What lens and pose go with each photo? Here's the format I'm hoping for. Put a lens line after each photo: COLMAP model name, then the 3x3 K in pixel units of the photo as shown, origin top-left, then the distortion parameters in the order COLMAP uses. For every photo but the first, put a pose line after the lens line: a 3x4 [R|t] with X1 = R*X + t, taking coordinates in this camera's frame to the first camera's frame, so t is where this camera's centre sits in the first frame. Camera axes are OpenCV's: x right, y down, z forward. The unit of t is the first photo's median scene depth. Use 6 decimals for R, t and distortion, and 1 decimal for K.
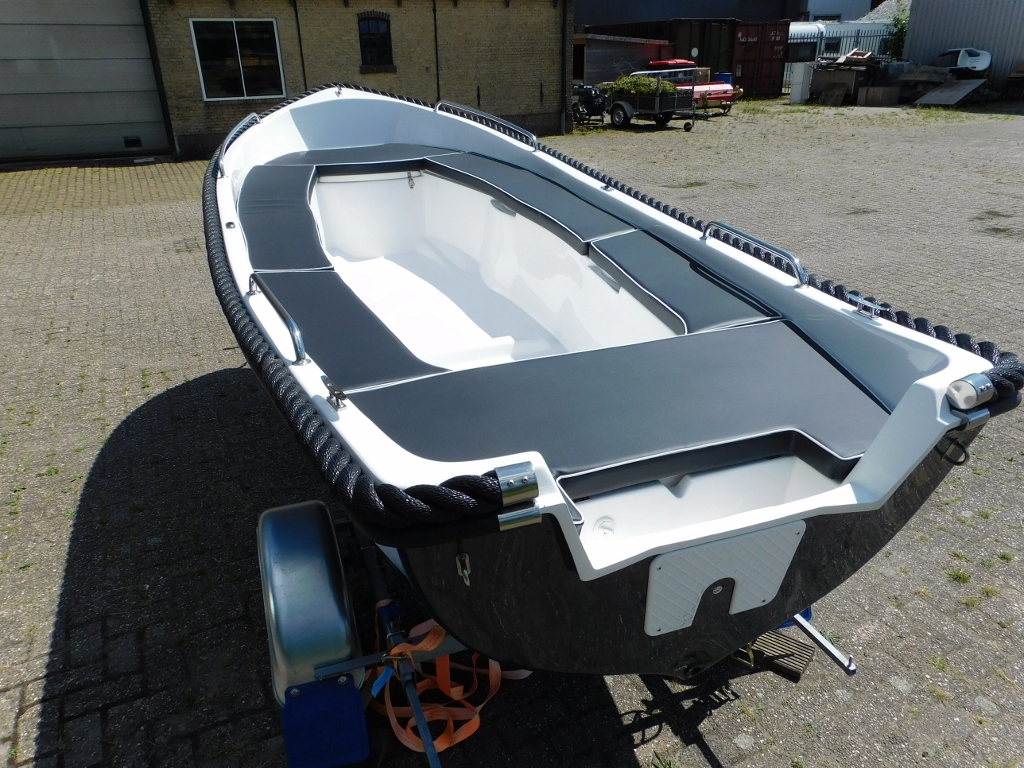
lens RADIAL K [[786.5, 0, 512.9], [0, 786.5, 414.0], [0, 0, 1]] dist [-0.019724, 0.062215]
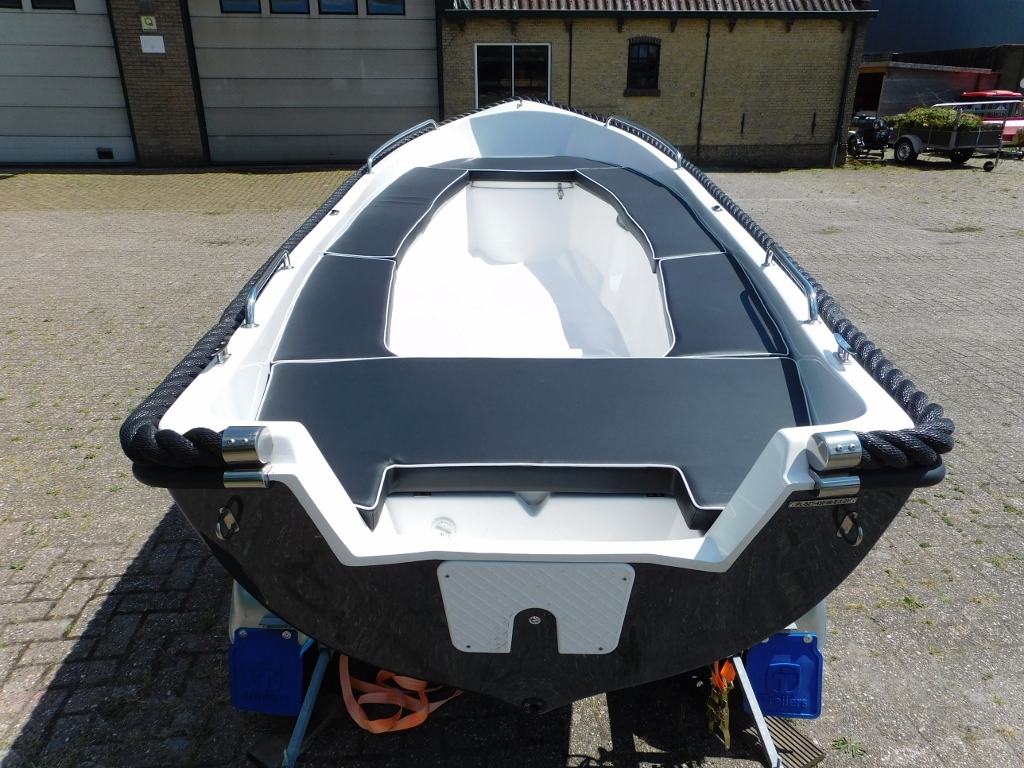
lens RADIAL K [[786.5, 0, 527.6], [0, 786.5, 417.0], [0, 0, 1]] dist [-0.019724, 0.062215]
pose [[0.929797, 0.162259, -0.330377, 0.211878], [-0.172261, 0.985051, -0.001013, -0.002810], [0.325274, 0.057853, 0.943848, 0.048682]]
